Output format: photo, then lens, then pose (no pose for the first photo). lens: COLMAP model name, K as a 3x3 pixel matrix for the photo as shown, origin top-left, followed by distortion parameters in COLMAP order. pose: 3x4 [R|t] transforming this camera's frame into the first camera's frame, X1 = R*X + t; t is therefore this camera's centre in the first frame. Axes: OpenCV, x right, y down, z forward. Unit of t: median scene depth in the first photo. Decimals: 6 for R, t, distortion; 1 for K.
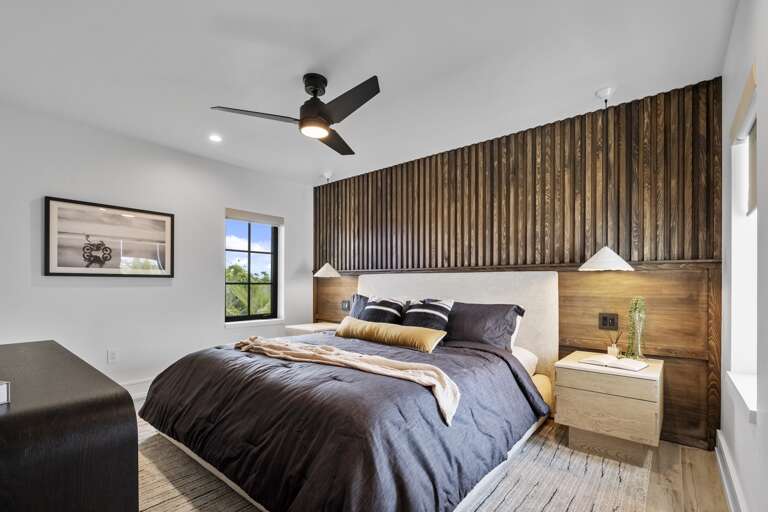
lens RADIAL K [[345.0, 0, 370.8], [0, 345.0, 283.3], [0, 0, 1]] dist [-0.003267, -0.000350]
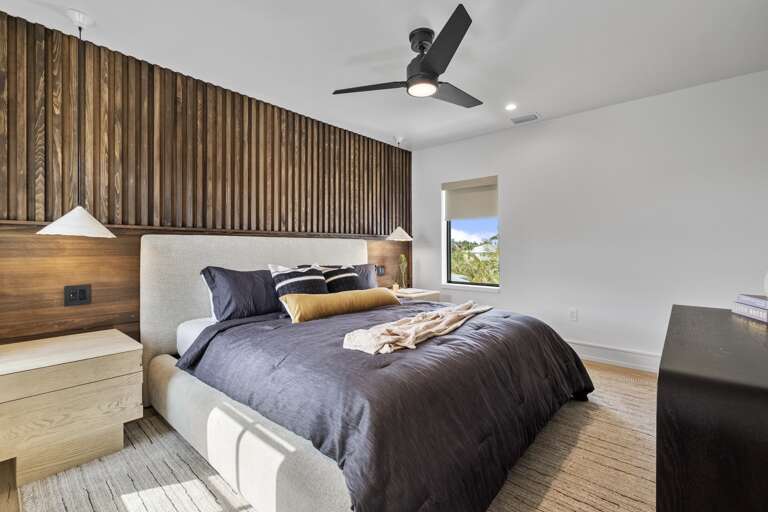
lens RADIAL K [[345.0, 0, 382.6], [0, 345.0, 249.3], [0, 0, 1]] dist [-0.003267, -0.000350]
pose [[0.028583, -0.007311, 0.999565, -0.732499], [0.003698, 0.999967, 0.007208, -0.003371], [-0.999585, 0.003490, 0.028609, 0.717212]]
